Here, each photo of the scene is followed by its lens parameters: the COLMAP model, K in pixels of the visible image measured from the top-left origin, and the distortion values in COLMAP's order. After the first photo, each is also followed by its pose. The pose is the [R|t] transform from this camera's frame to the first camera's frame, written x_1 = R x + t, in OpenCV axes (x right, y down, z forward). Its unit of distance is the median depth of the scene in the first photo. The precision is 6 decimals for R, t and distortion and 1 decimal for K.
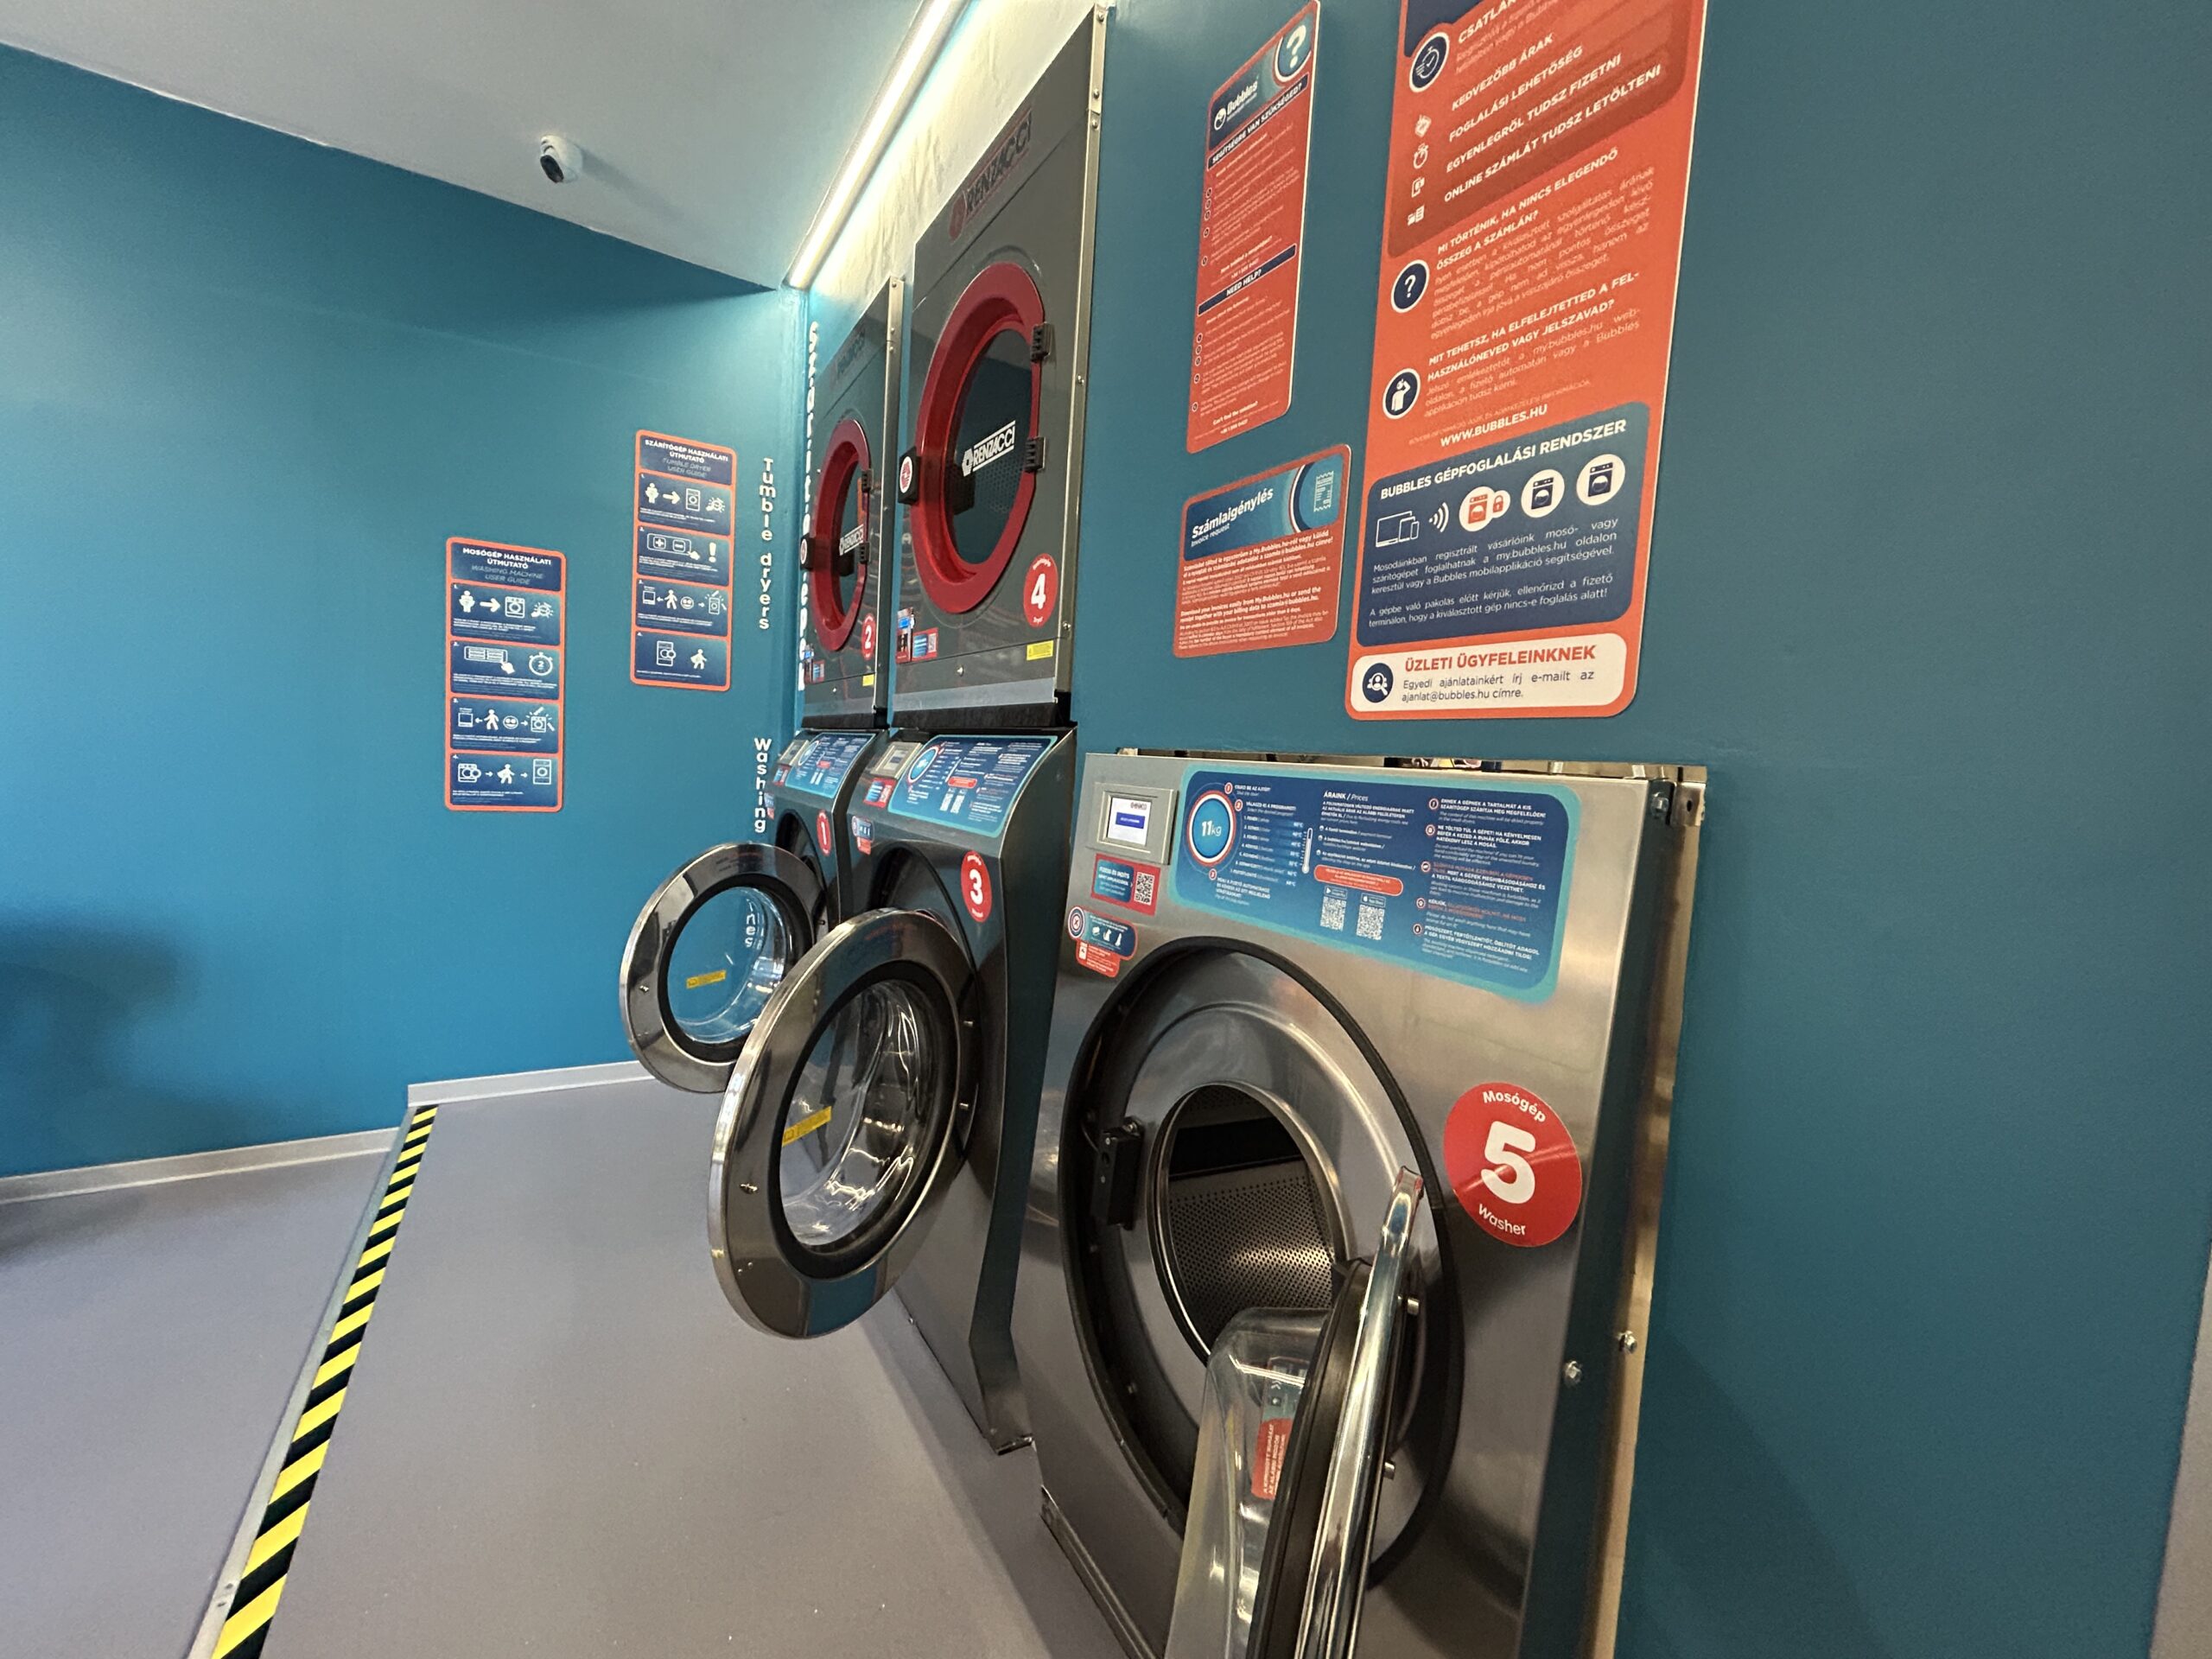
lens RADIAL K [[903.4, 0, 1099.5], [0, 903.4, 825.6], [0, 0, 1]] dist [-0.000547, 0.000269]
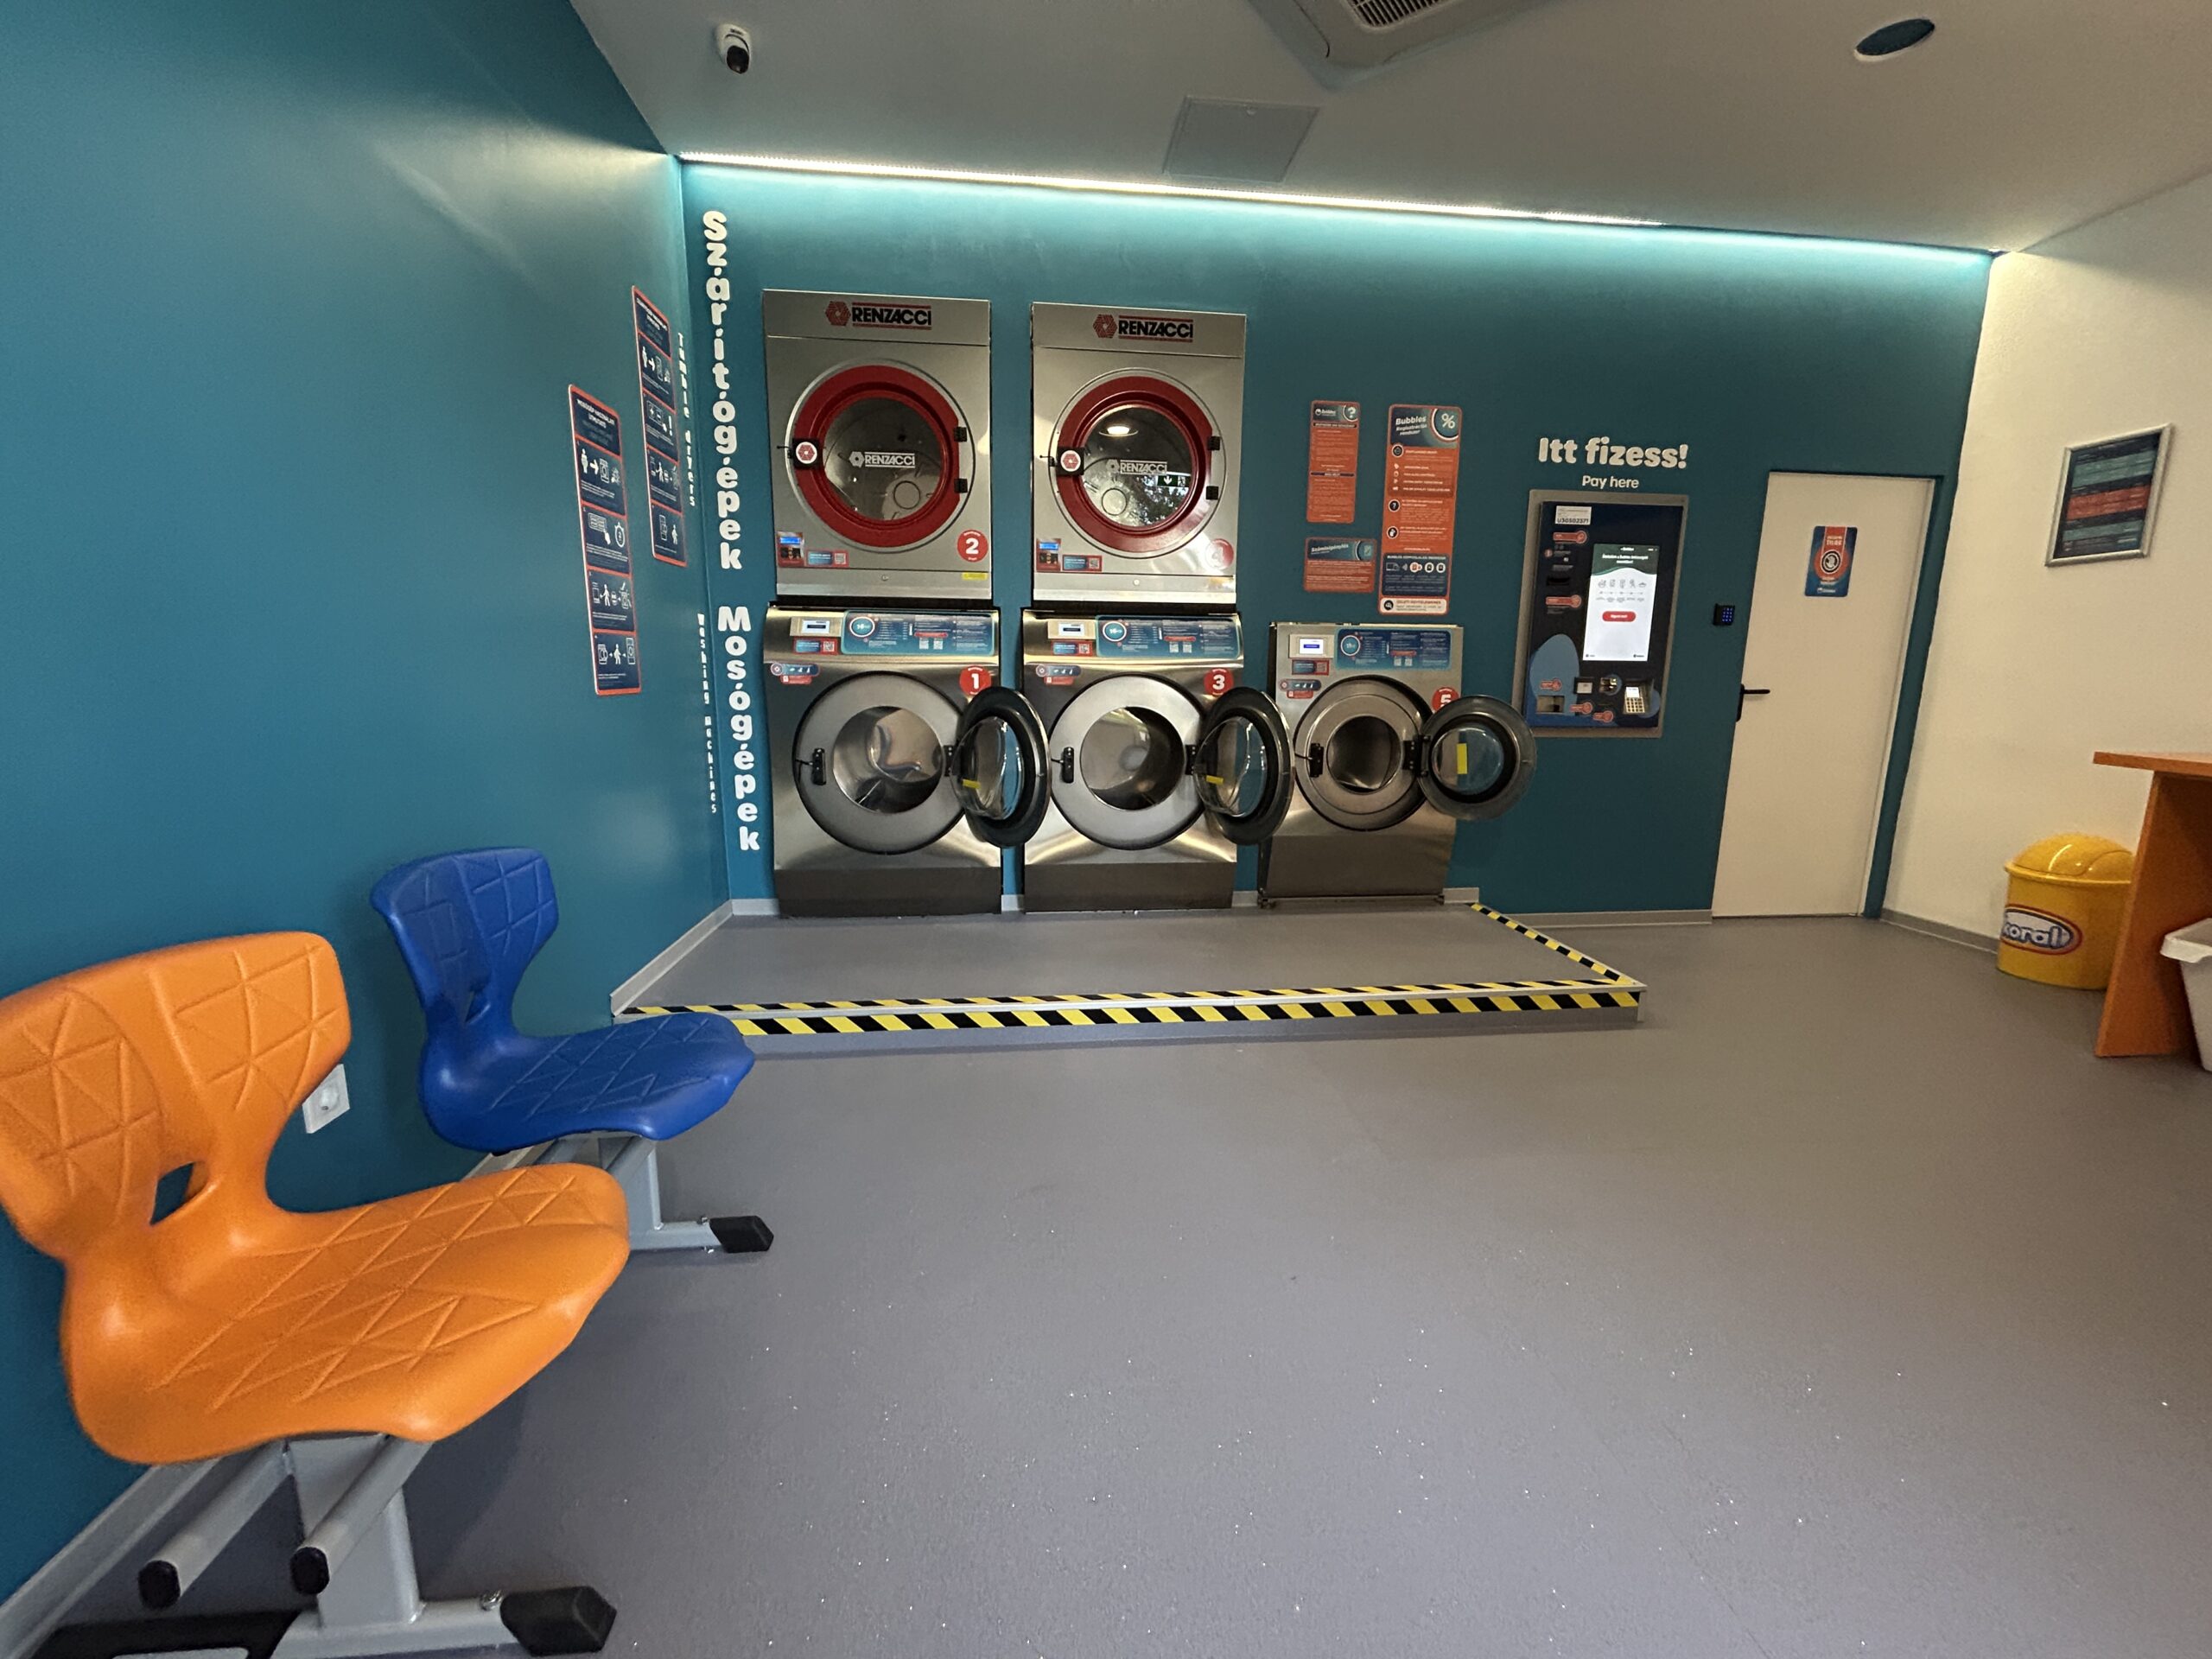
lens RADIAL K [[894.8, 0, 1107.8], [0, 894.8, 825.5], [0, 0, 1]] dist [-0.001710, 0.000083]
pose [[0.418047, -0.210803, 0.883628, -1.969846], [0.078178, 0.977443, 0.196197, -0.039079], [-0.905055, -0.012939, 0.425097, 0.210225]]
